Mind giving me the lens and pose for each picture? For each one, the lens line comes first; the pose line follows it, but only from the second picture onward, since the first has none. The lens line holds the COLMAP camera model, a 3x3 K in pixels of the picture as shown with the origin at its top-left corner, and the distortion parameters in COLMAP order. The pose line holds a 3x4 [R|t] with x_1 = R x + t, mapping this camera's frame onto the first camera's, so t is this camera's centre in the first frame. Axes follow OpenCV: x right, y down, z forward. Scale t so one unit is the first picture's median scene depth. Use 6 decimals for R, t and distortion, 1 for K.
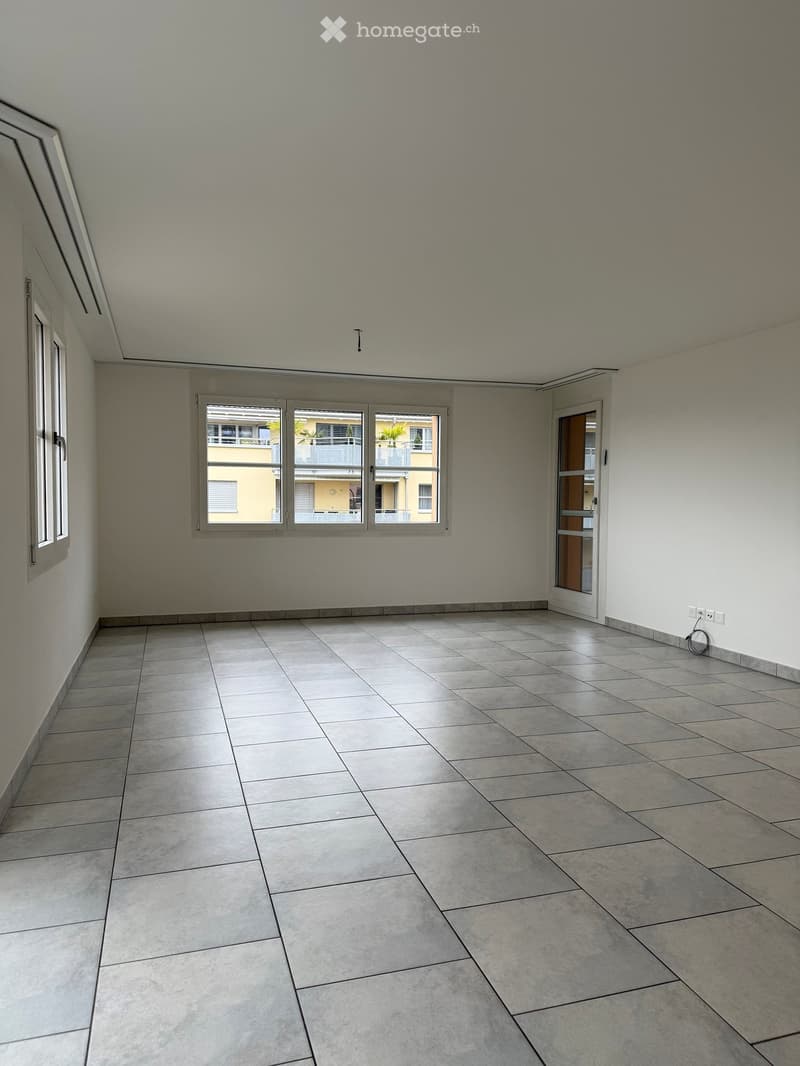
lens RADIAL K [[748.2, 0, 395.3], [0, 748.2, 534.5], [0, 0, 1]] dist [0.034899, -0.010297]
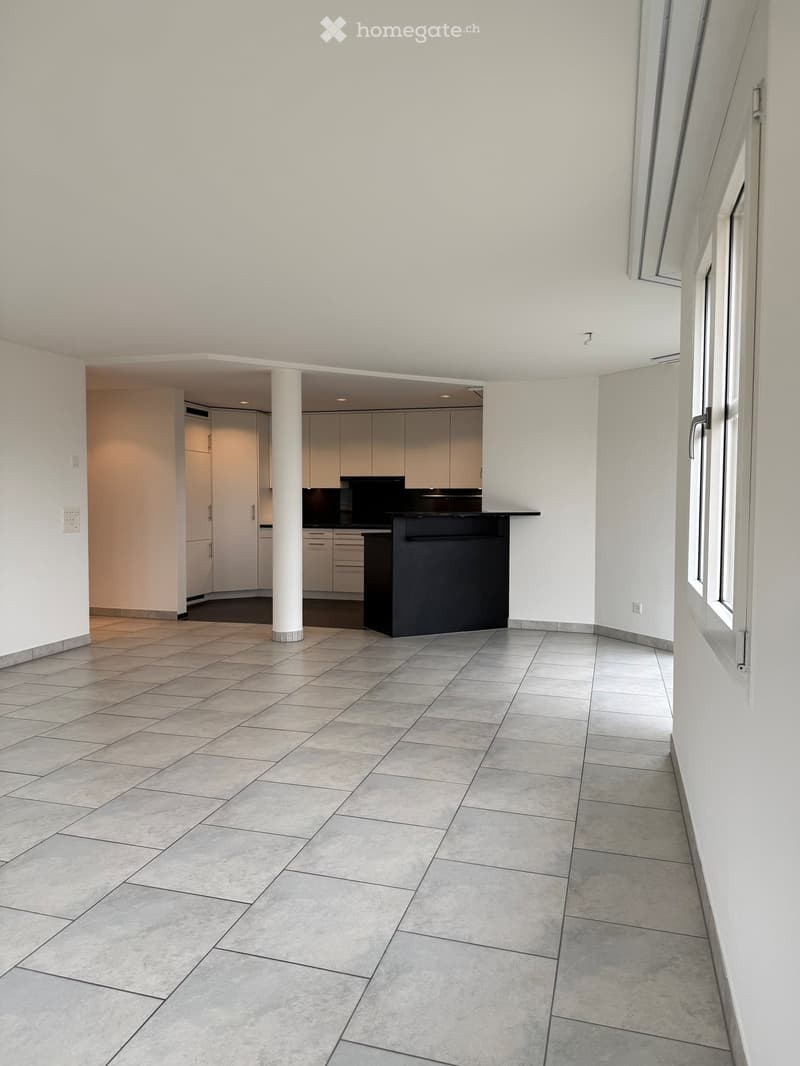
lens RADIAL K [[748.2, 0, 407.9], [0, 748.2, 533.3], [0, 0, 1]] dist [0.034899, -0.010297]
pose [[-0.842577, -0.034139, 0.537493, -0.600655], [0.019786, 0.995353, 0.094237, -0.102718], [-0.538212, 0.090037, -0.837986, 1.684011]]
